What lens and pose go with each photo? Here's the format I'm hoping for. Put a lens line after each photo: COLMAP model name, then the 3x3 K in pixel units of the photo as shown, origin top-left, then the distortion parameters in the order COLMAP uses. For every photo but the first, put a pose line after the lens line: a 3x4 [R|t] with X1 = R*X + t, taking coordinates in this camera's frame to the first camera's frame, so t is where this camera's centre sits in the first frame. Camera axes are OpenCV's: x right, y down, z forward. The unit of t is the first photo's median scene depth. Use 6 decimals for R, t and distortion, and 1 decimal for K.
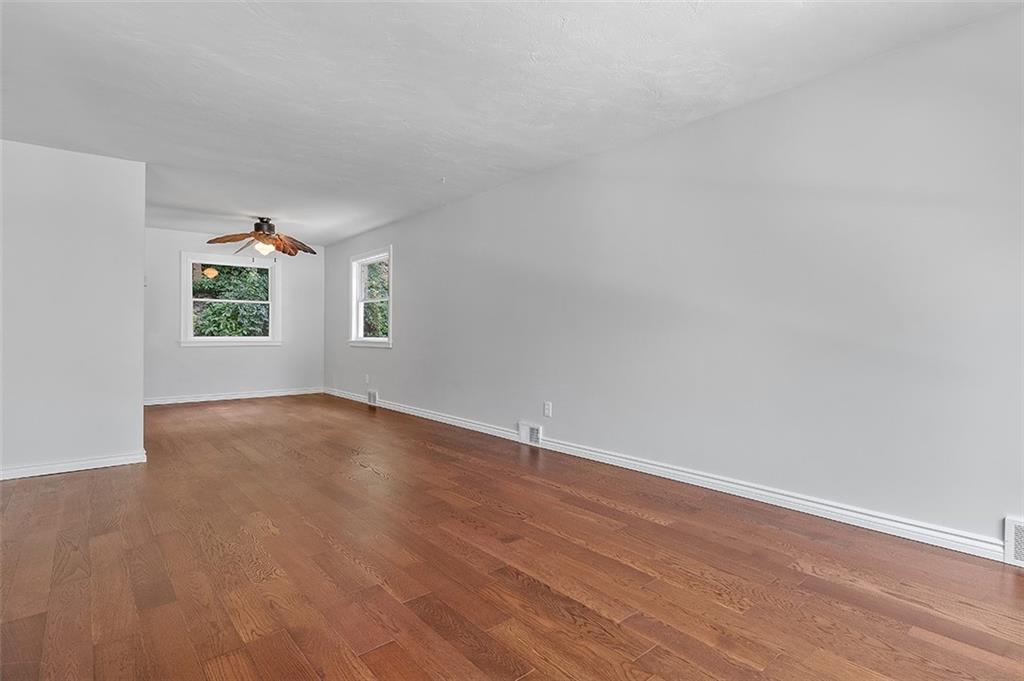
lens RADIAL K [[511.3, 0, 514.0], [0, 511.3, 335.6], [0, 0, 1]] dist [0.003549, 0.000856]
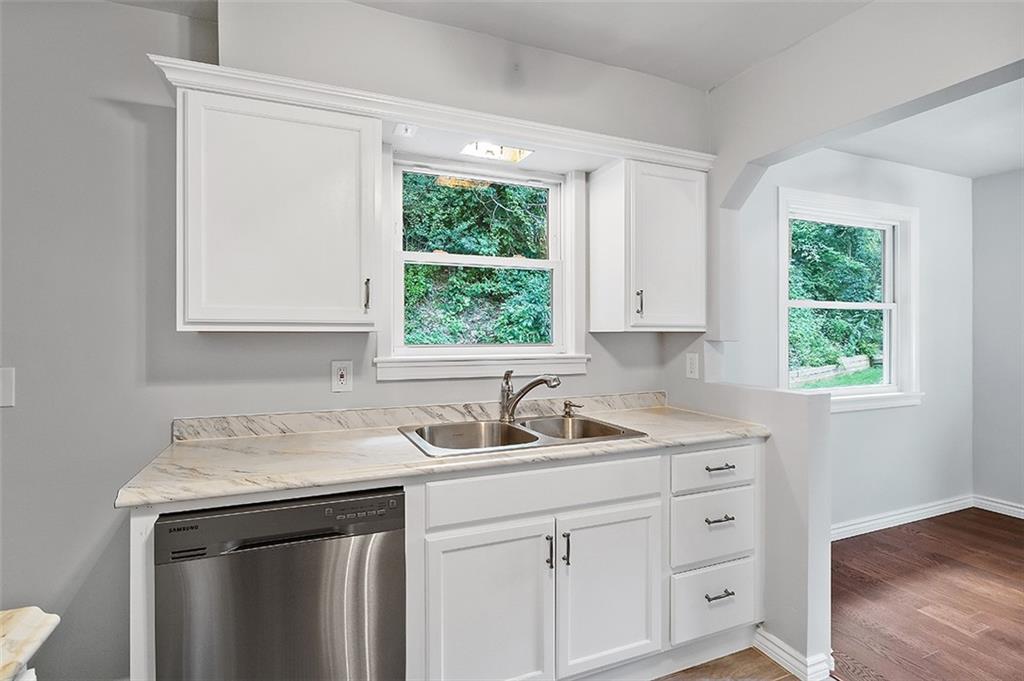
lens RADIAL K [[510.0, 0, 516.8], [0, 510.0, 330.4], [0, 0, 1]] dist [-0.004513, -0.000429]
pose [[0.957984, -0.007847, -0.286714, -0.794563], [0.004458, 0.999912, -0.012470, -0.047890], [0.286786, 0.010668, 0.957935, 0.592520]]
